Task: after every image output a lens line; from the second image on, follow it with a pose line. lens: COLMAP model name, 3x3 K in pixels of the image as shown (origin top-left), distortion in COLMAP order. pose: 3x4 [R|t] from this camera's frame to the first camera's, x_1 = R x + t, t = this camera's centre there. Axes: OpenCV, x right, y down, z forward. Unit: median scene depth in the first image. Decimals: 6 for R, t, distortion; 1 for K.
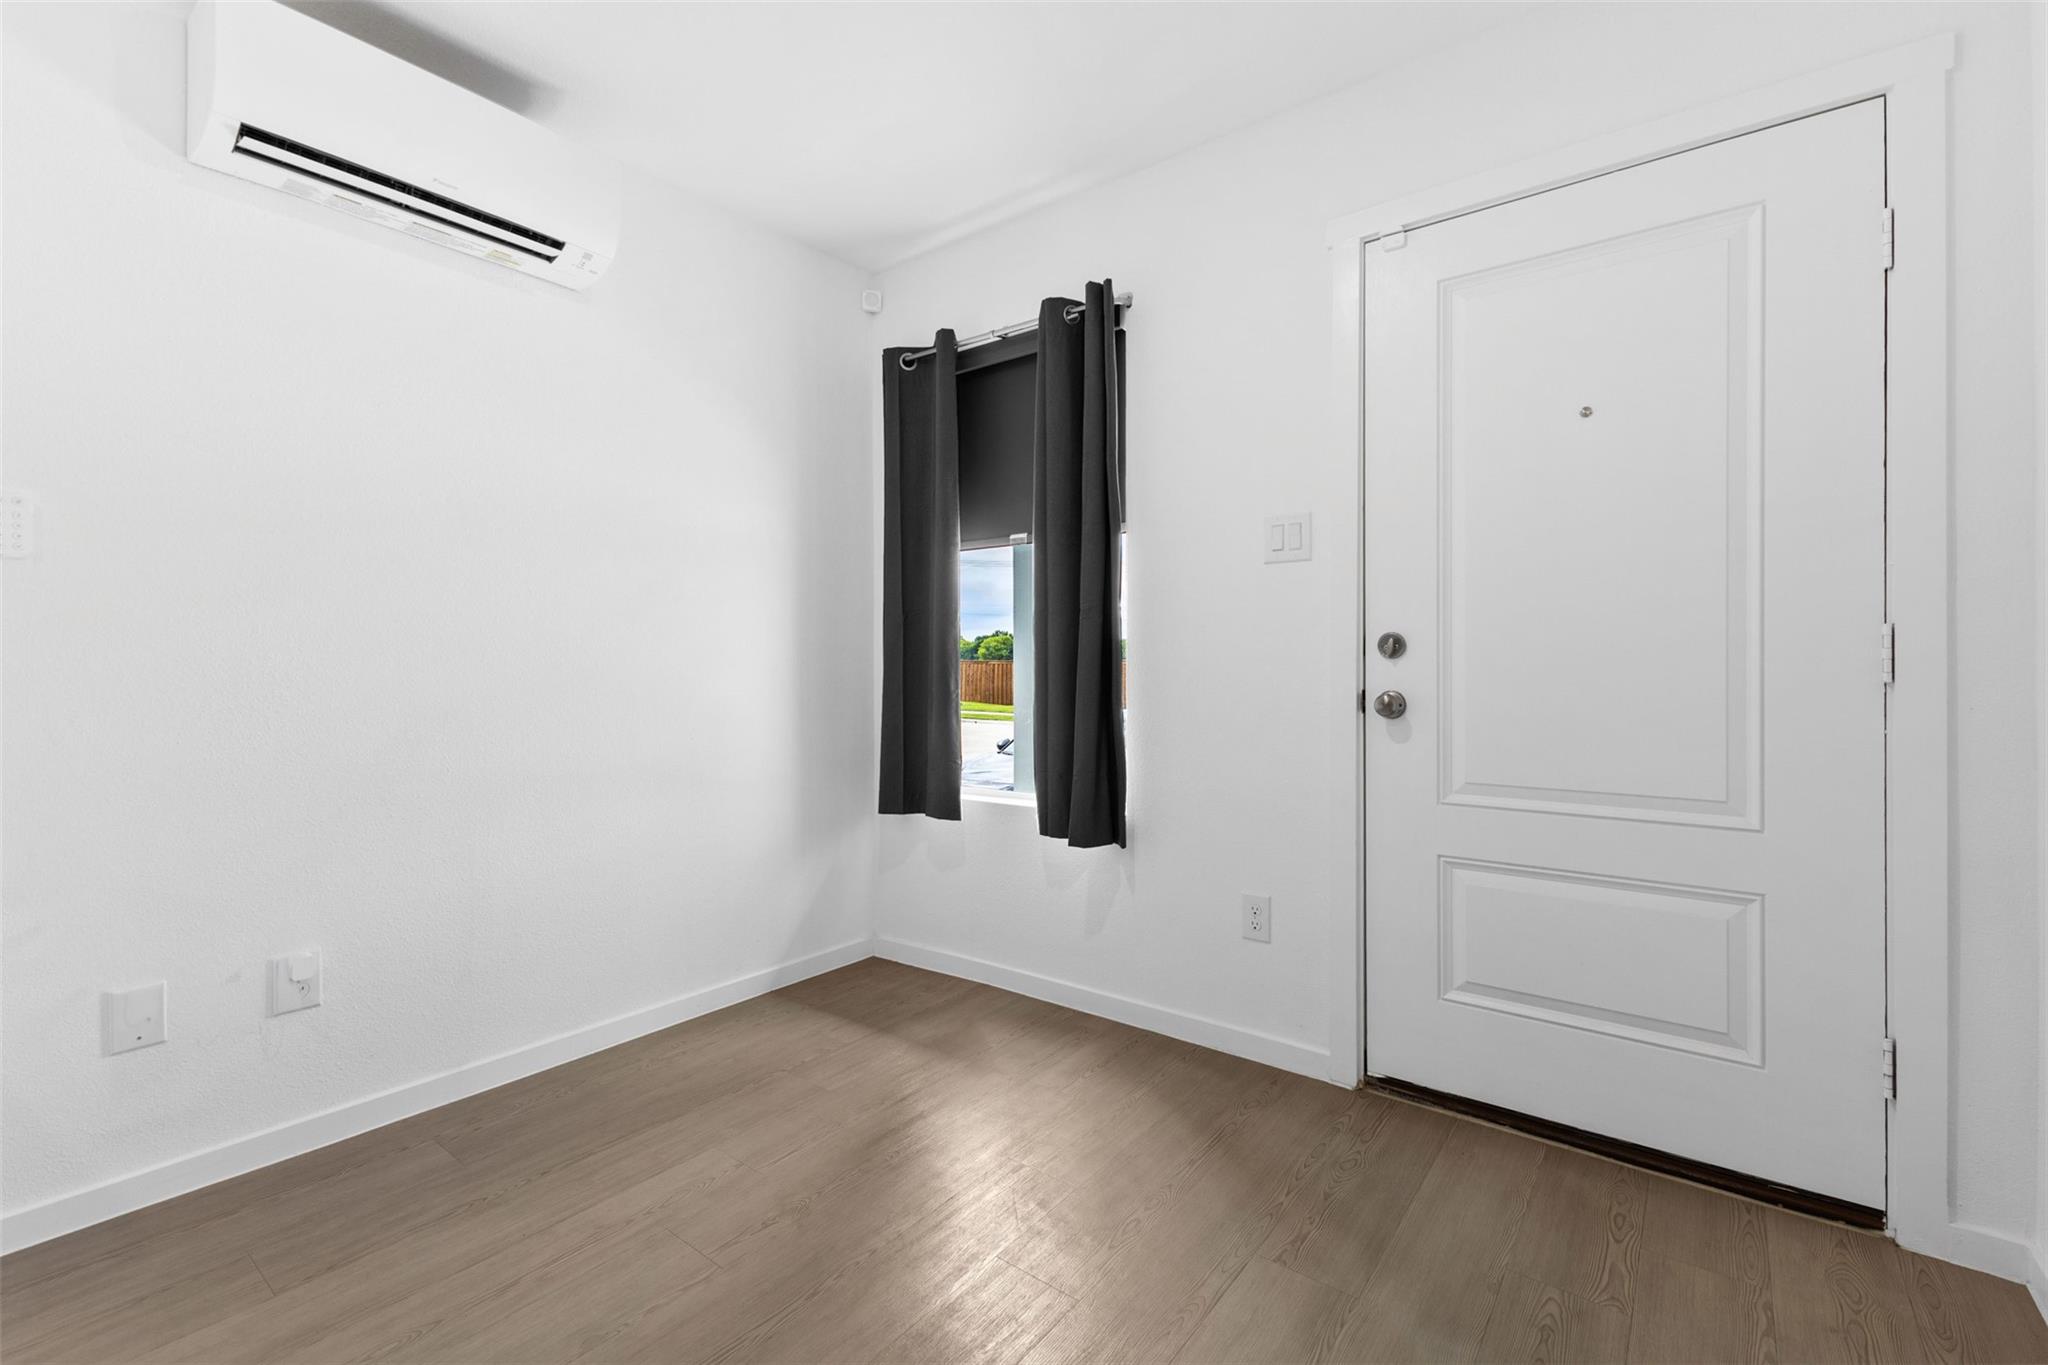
lens RADIAL K [[882.3, 0, 1030.4], [0, 882.3, 689.4], [0, 0, 1]] dist [-0.001451, 0.000044]
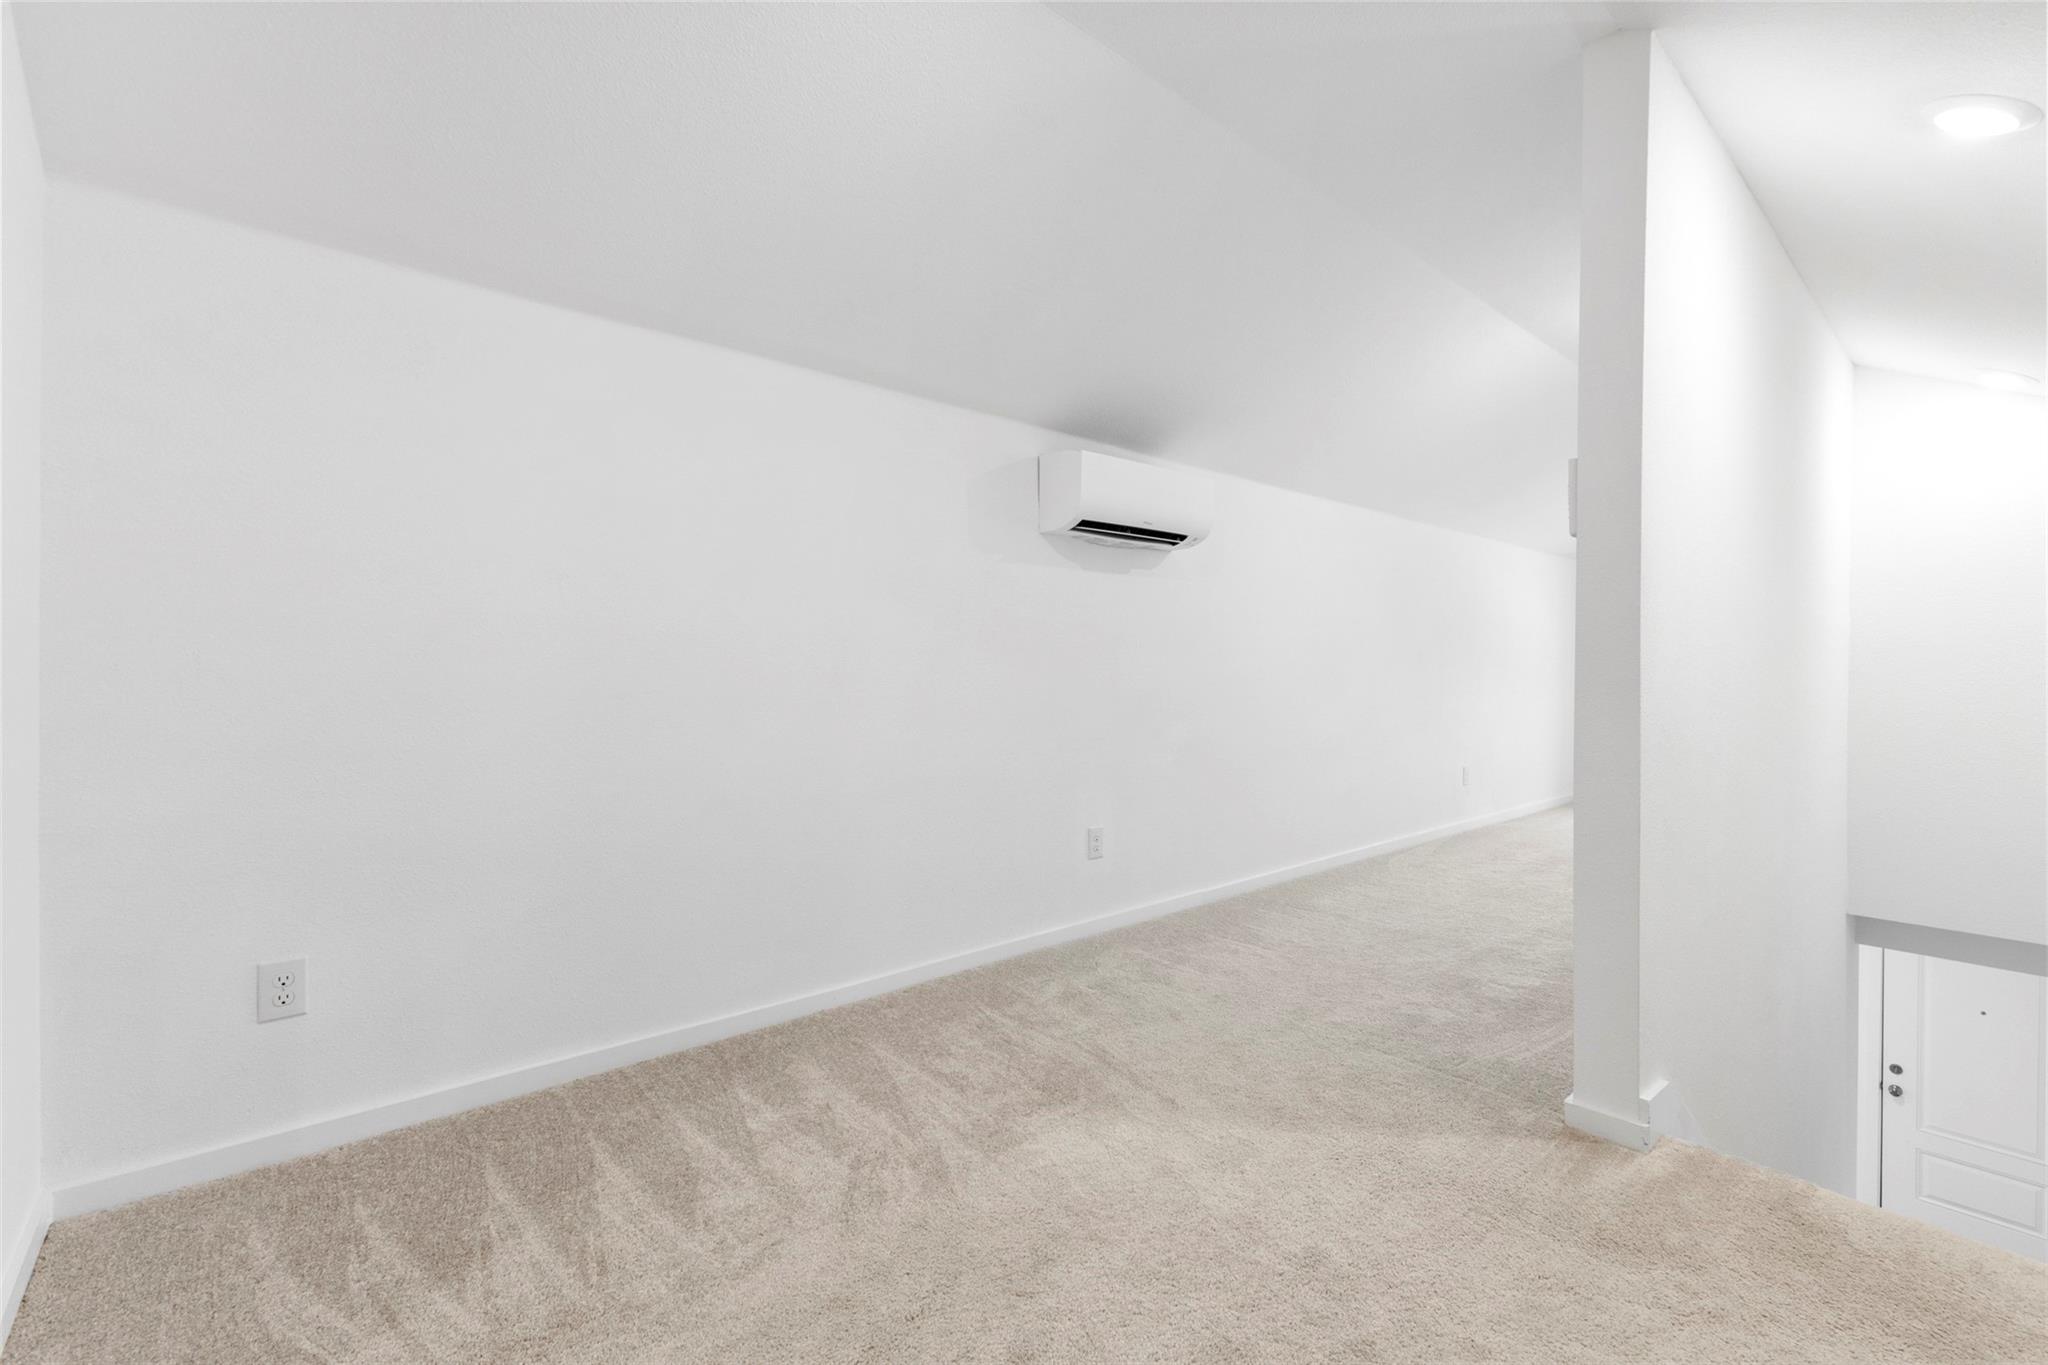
lens RADIAL K [[882.3, 0, 1015.2], [0, 882.3, 686.9], [0, 0, 1]] dist [-0.001451, 0.000044]
pose [[0.923570, -0.000211, -0.383430, -1.167807], [0.002384, 0.999984, 0.005194, -1.355754], [0.383423, -0.005711, 0.923555, -2.812670]]
